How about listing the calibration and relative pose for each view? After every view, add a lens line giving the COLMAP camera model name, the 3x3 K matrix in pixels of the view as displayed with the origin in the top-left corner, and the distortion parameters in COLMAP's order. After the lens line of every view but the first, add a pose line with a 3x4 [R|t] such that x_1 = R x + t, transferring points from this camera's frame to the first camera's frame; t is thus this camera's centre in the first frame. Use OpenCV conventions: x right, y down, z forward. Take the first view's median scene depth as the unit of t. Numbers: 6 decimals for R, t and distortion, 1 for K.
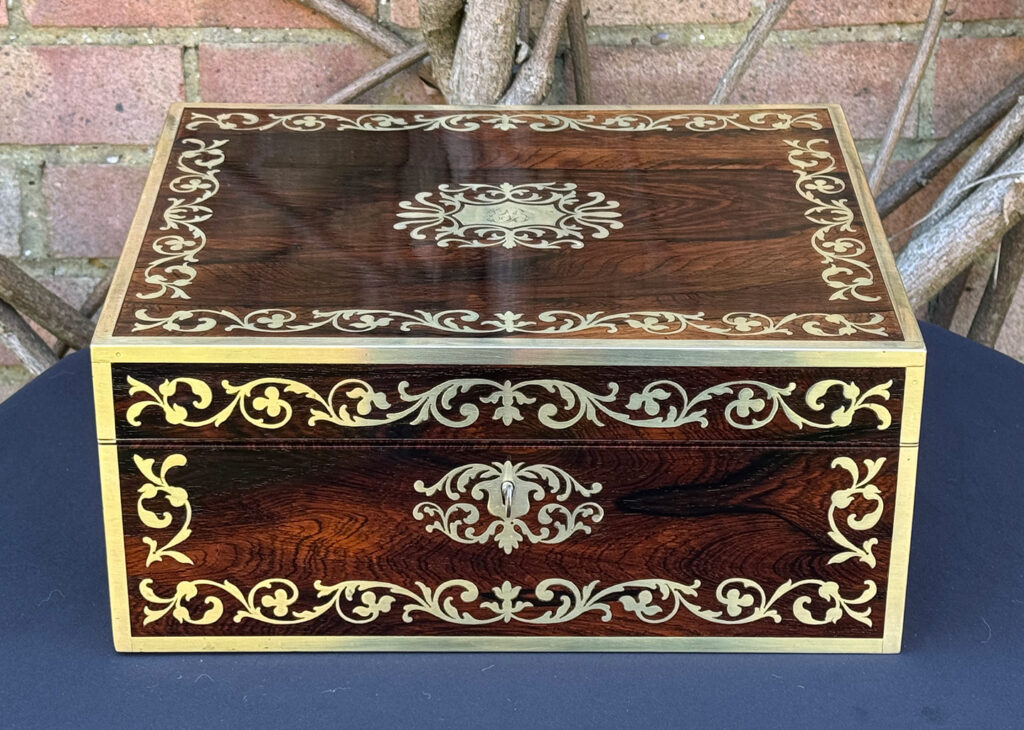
lens RADIAL K [[2417.6, 0, 482.7], [0, 2417.6, 345.0], [0, 0, 1]] dist [0.131569, 0.030837]
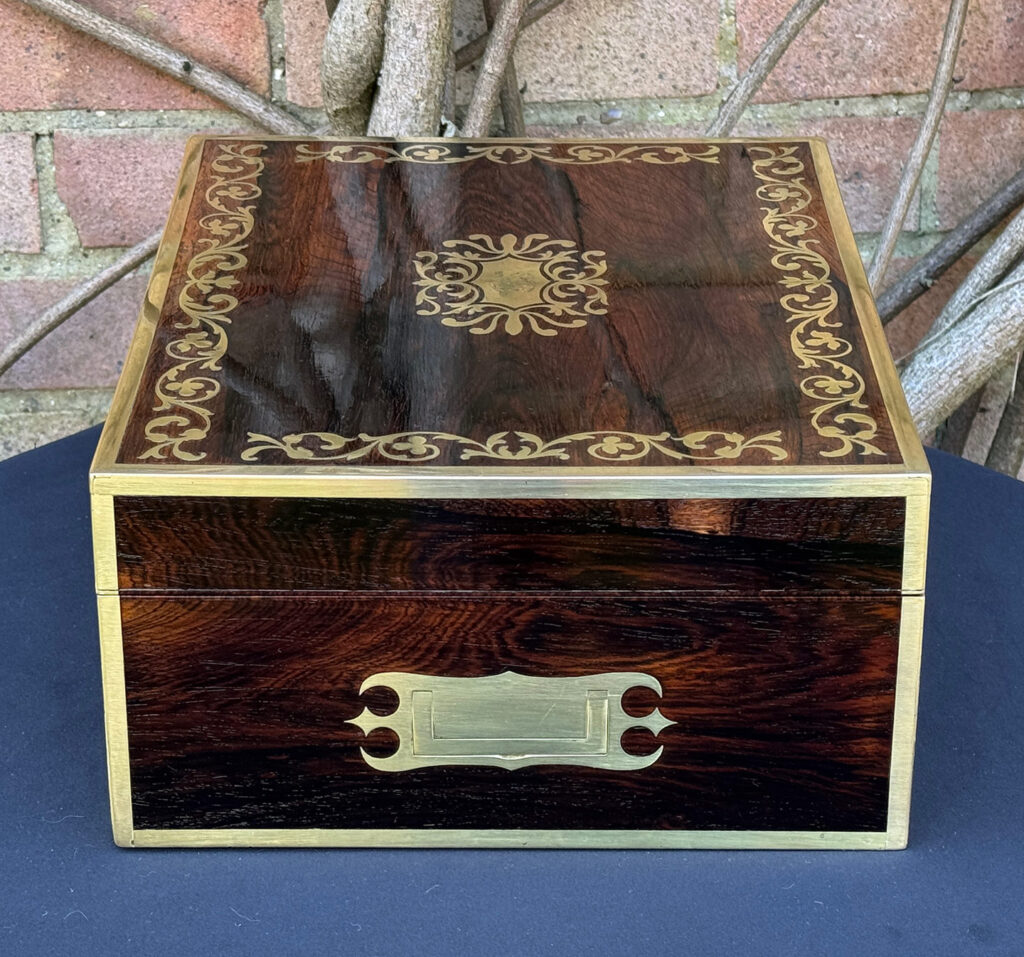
lens RADIAL K [[2783.9, 0, 504.5], [0, 2783.9, 429.7], [0, 0, 1]] dist [0.124134, 0.256178]
pose [[0.998888, -0.019662, 0.042850, -0.006777], [0.020552, 0.999580, -0.020440, 0.000120], [-0.042430, 0.021298, 0.998872, 0.046115]]
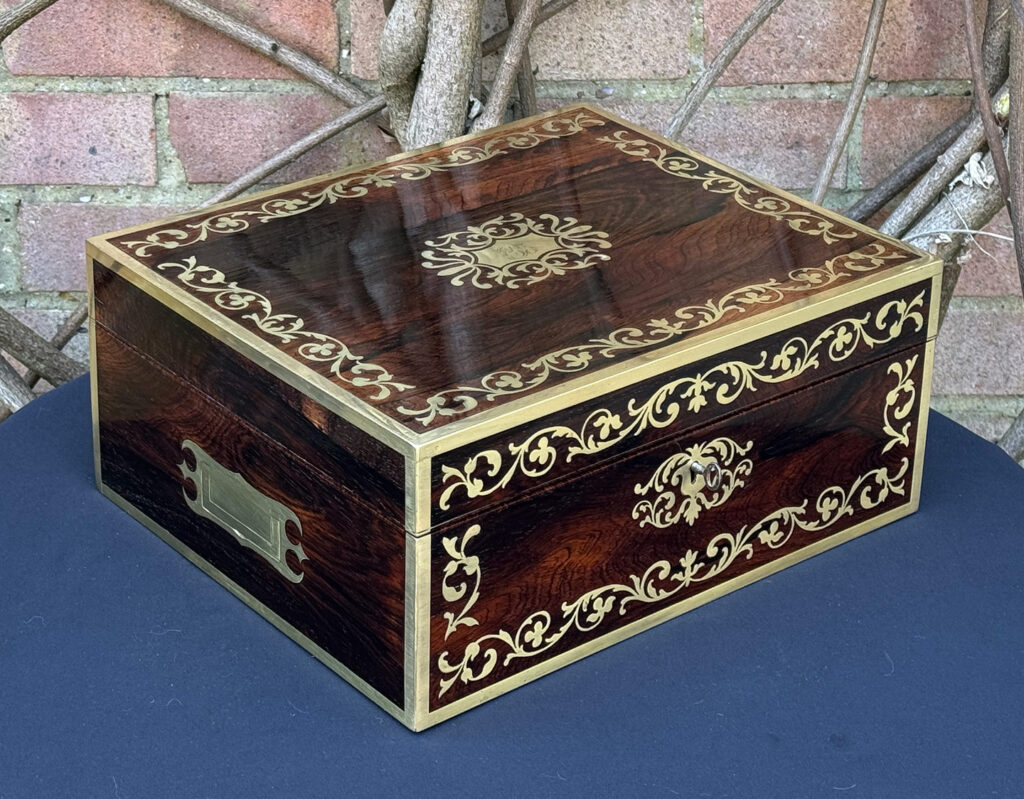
lens RADIAL K [[2514.9, 0, 457.5], [0, 2514.9, 208.8], [0, 0, 1]] dist [0.109457, 0.233668]
pose [[0.999869, 0.011889, 0.010977, -0.002740], [-0.011303, 0.998586, -0.051937, -0.017656], [-0.011579, 0.051806, 0.998590, -0.098151]]
